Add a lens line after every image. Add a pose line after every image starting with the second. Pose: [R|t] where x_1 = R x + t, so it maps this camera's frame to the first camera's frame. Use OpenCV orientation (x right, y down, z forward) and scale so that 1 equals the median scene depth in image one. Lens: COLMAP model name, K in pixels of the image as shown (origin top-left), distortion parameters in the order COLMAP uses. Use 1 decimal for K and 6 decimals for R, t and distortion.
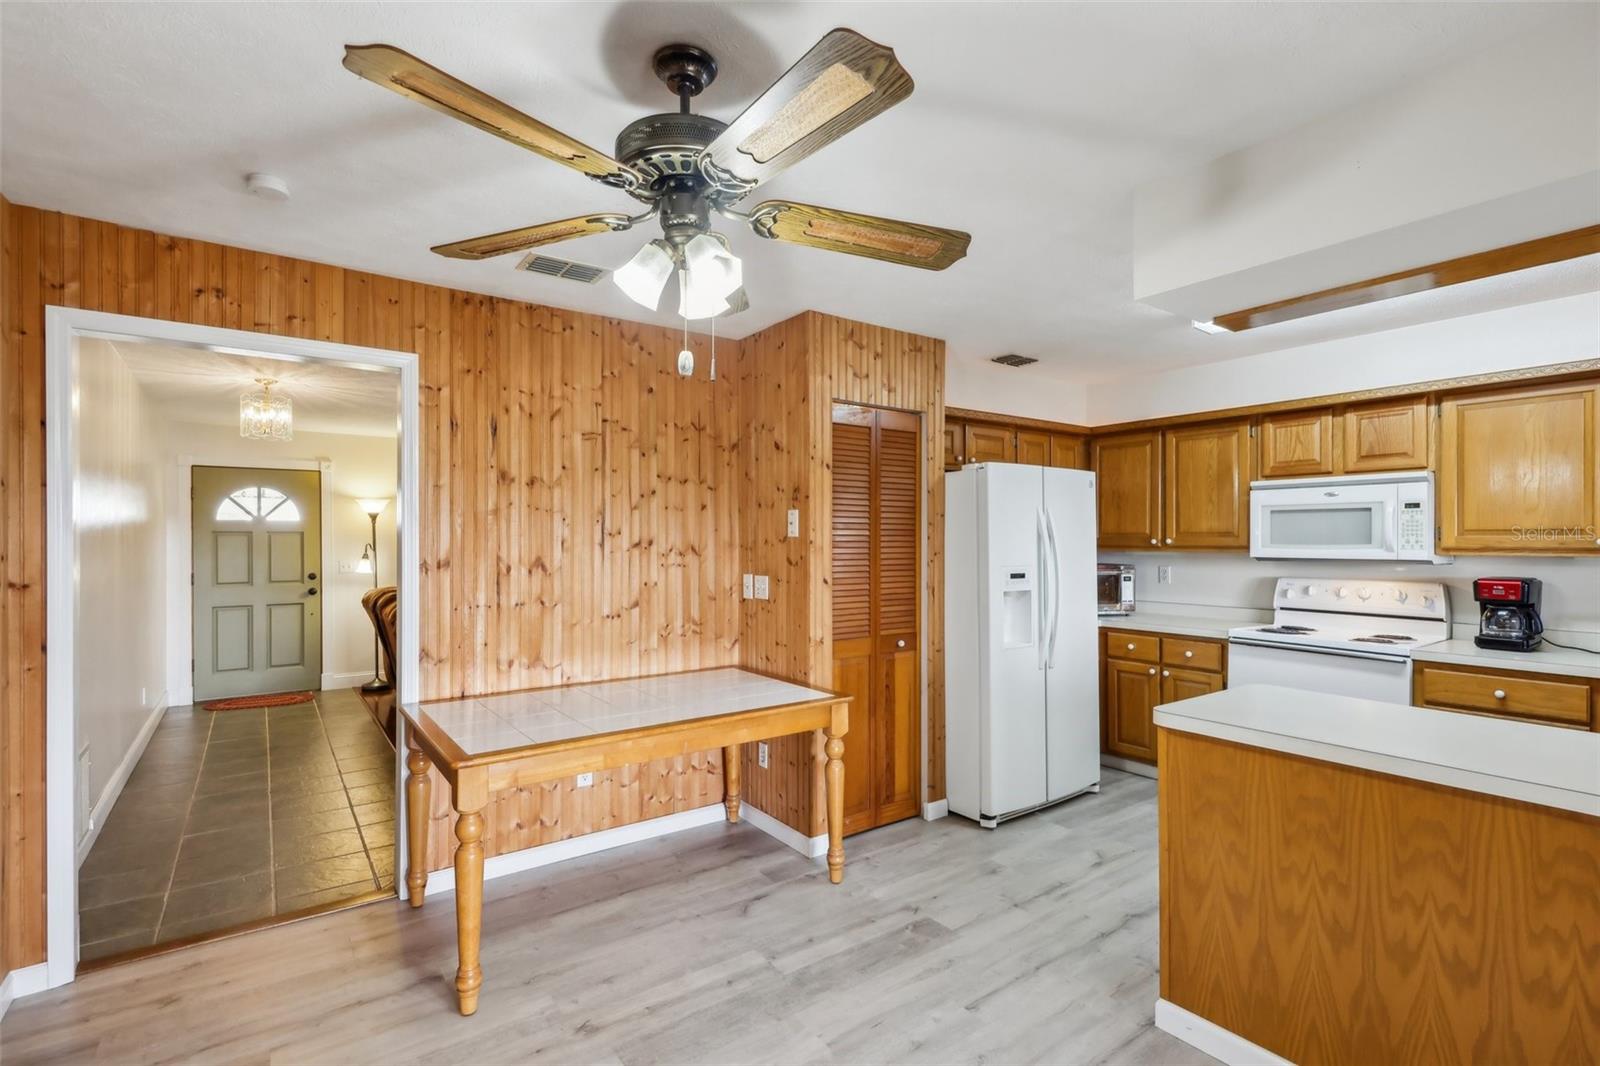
lens RADIAL K [[757.0, 0, 800.0], [0, 757.0, 533.0], [0, 0, 1]] dist [0.001813, -0.000222]
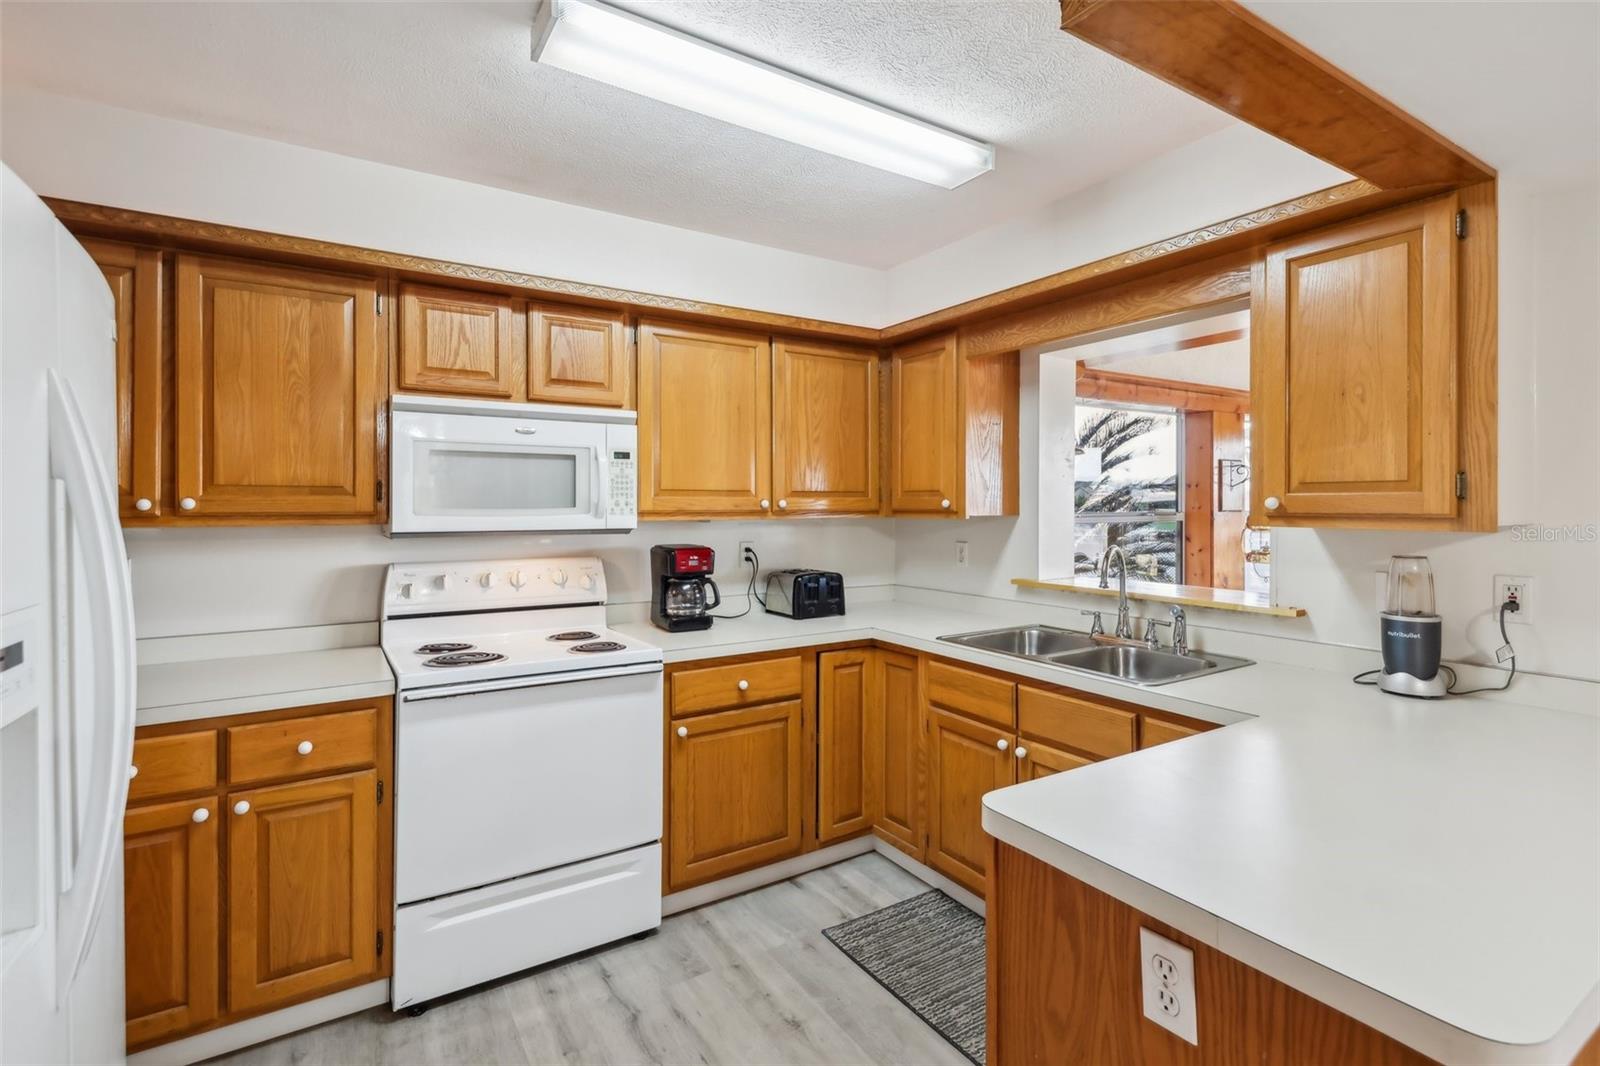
lens RADIAL K [[745.1, 0, 797.9], [0, 745.1, 503.7], [0, 0, 1]] dist [-0.000045, -0.000101]
pose [[0.063363, -0.000791, 0.997990, 0.155875], [-0.009479, 0.999954, 0.001394, 0.014922], [-0.997946, -0.009548, 0.063352, 1.332667]]
